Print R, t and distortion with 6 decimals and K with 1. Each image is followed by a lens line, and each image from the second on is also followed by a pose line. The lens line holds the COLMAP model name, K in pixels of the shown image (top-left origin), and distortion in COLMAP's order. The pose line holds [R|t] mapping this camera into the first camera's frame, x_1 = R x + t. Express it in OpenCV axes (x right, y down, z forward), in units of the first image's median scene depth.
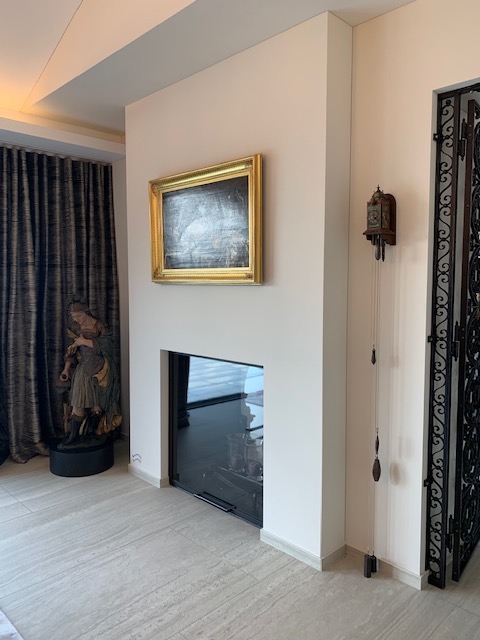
lens RADIAL K [[489.5, 0, 241.2], [0, 489.5, 318.5], [0, 0, 1]] dist [0.005167, -0.011550]
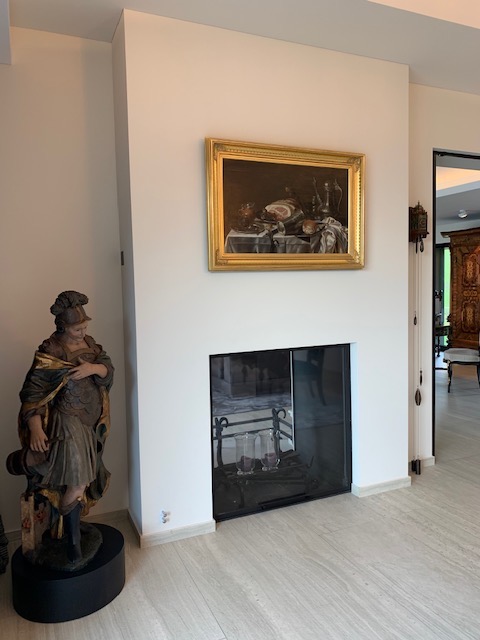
lens RADIAL K [[489.5, 0, 241.0], [0, 489.5, 318.6], [0, 0, 1]] dist [0.005167, -0.011550]
pose [[0.364841, -0.082196, 0.927434, -1.085403], [0.090669, 0.994498, 0.052471, -0.040237], [-0.926644, 0.064946, 0.370287, 0.822547]]
